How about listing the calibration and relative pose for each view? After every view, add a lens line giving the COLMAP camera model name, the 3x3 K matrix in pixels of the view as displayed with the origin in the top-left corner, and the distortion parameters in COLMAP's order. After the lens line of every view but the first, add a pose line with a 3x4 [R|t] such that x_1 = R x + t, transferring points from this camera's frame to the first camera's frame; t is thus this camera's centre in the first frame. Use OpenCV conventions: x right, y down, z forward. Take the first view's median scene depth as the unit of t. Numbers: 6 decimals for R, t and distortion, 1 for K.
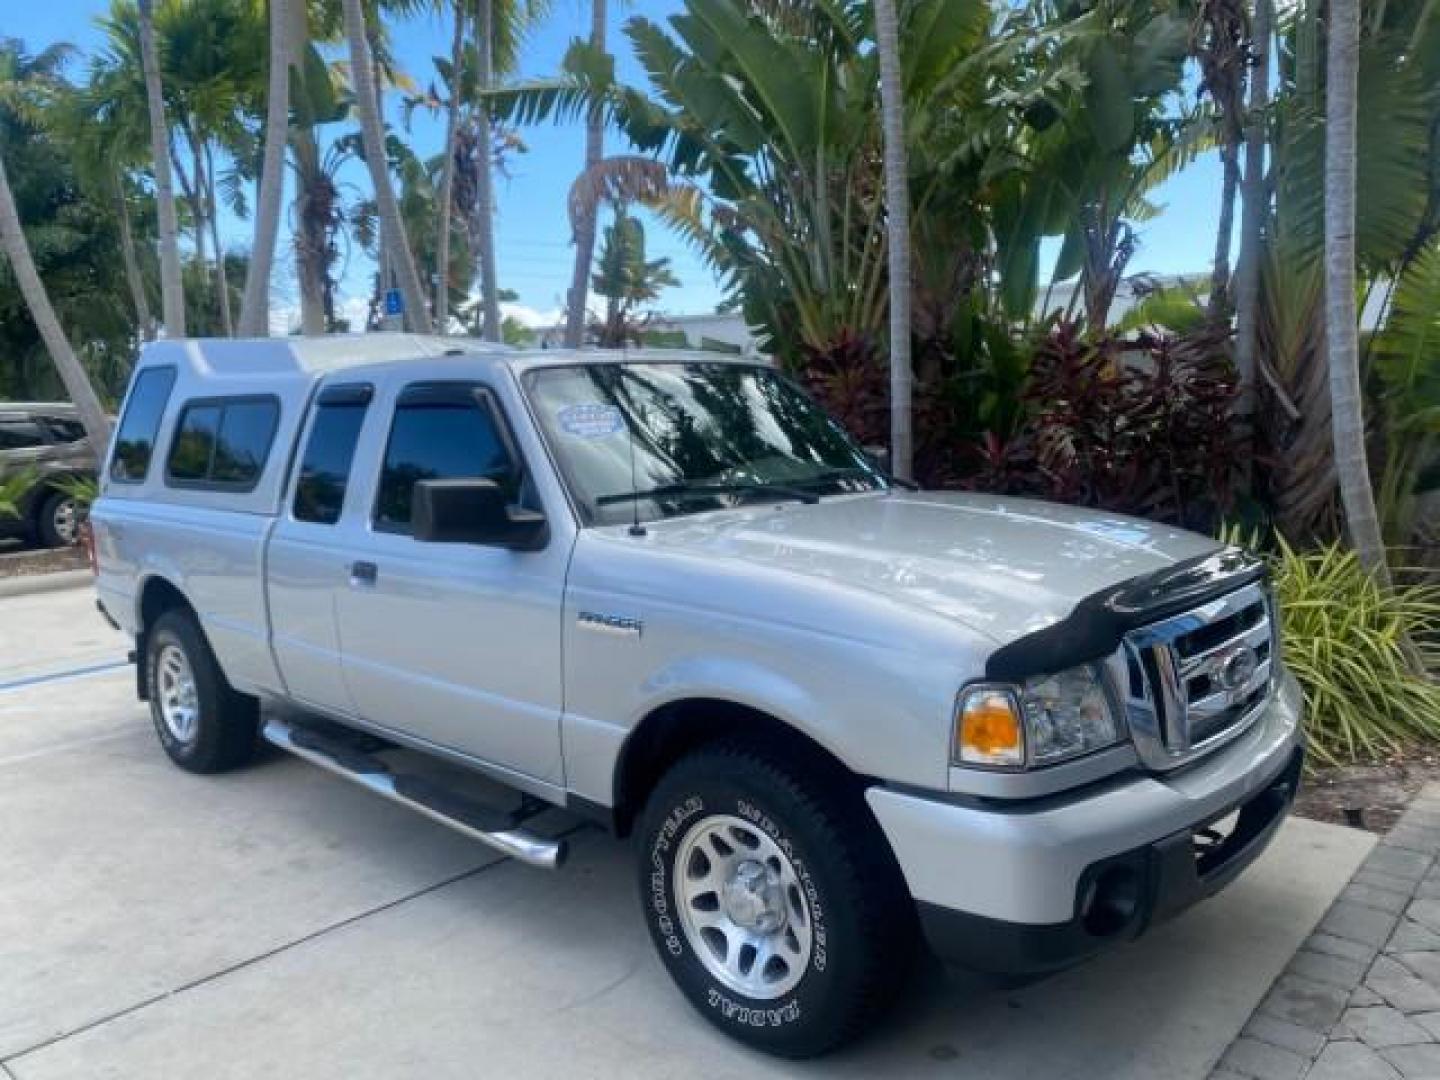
lens RADIAL K [[1109.7, 0, 714.1], [0, 1109.7, 526.4], [0, 0, 1]] dist [0.004985, -0.004157]
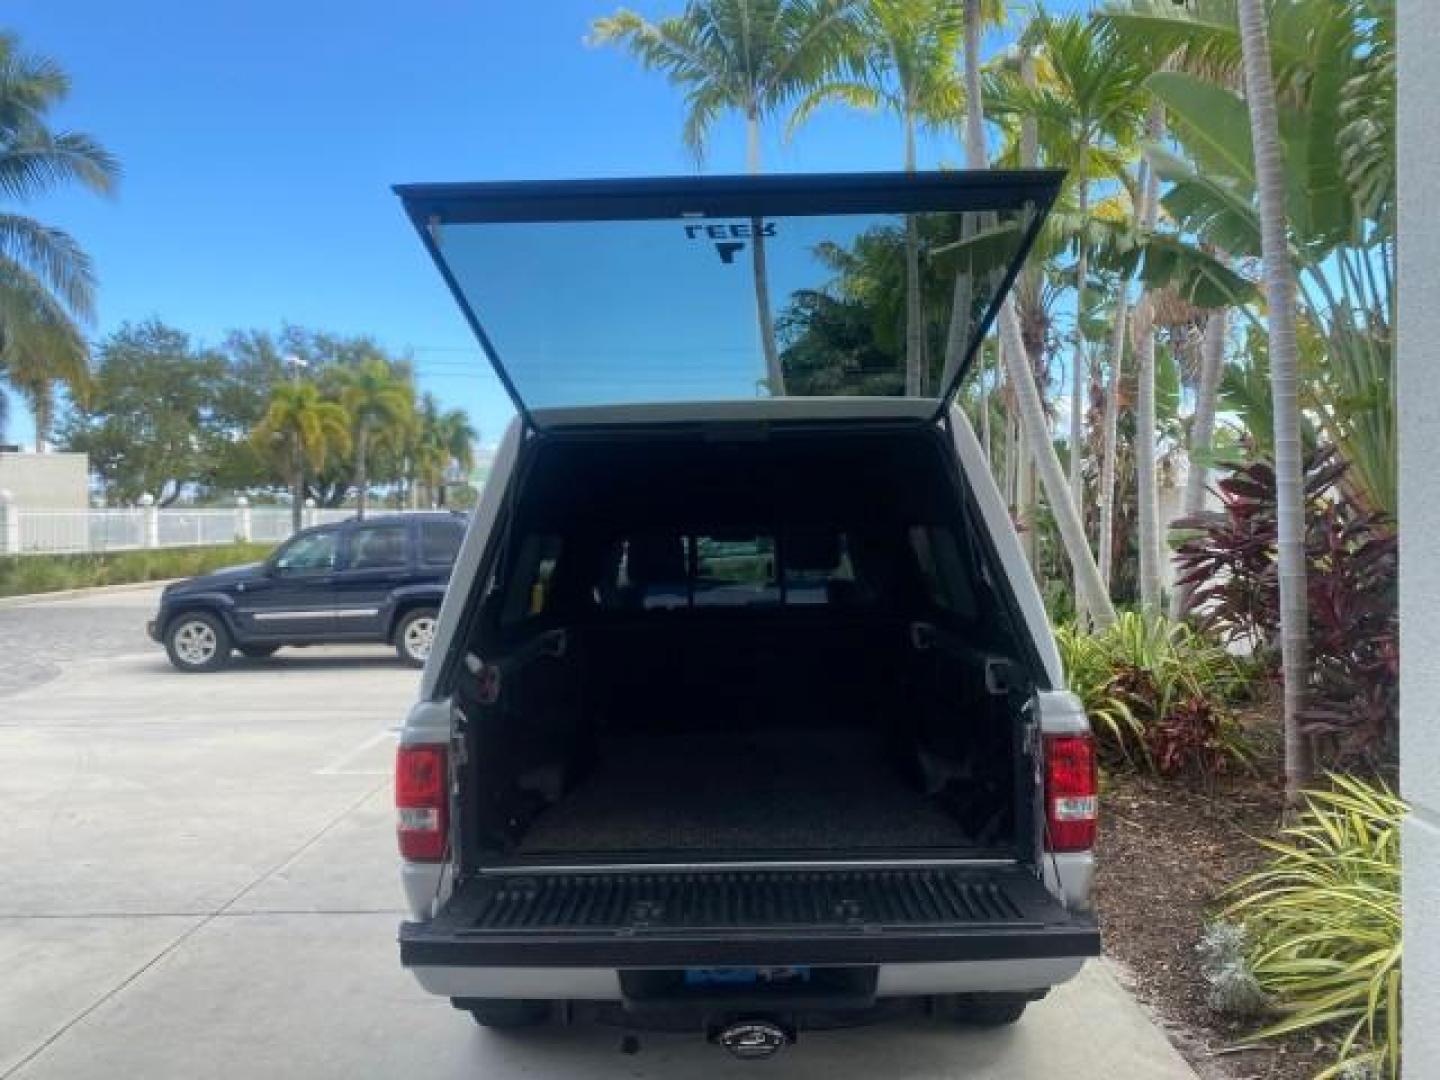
lens RADIAL K [[1104.0, 0, 713.6], [0, 1104.0, 534.4], [0, 0, 1]] dist [0.012903, -0.008619]
pose [[0.664342, 0.020276, -0.747154, 0.384081], [-0.084917, 0.995207, -0.048497, -0.031739], [0.742589, 0.095664, 0.662880, 0.122195]]
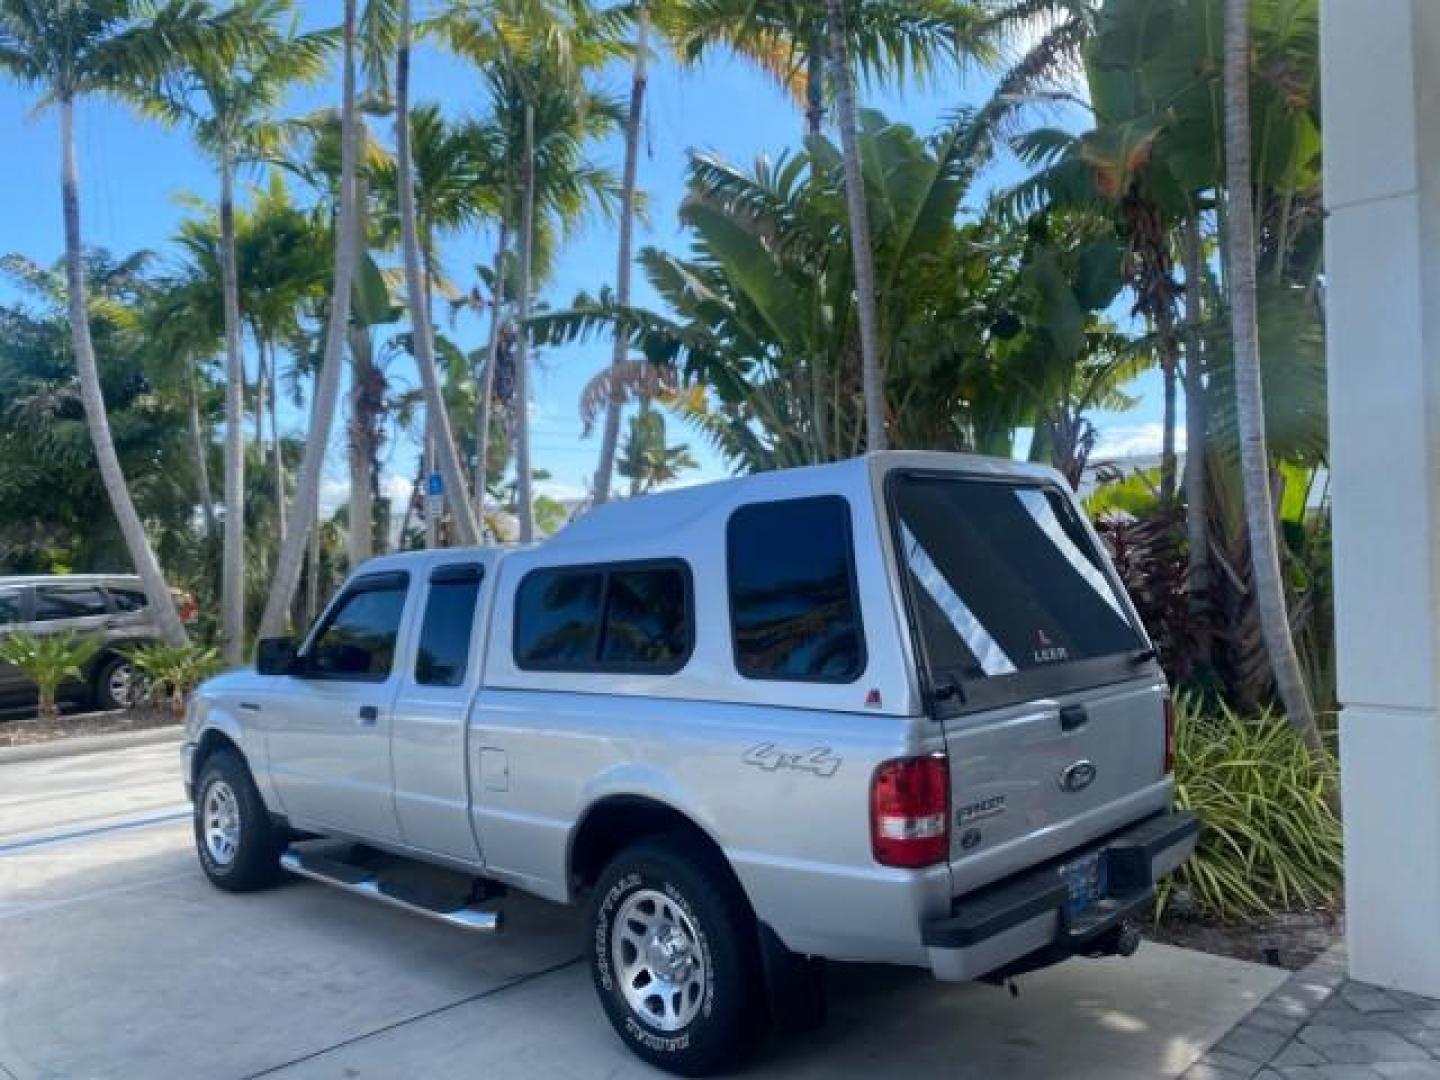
lens RADIAL K [[1104.0, 0, 713.6], [0, 1104.0, 534.4], [0, 0, 1]] dist [0.012903, -0.008619]
pose [[0.999555, 0.000043, -0.029813, 0.024463], [-0.004310, 0.989704, -0.143064, 0.002555], [0.029500, 0.143129, 0.989264, -0.082396]]
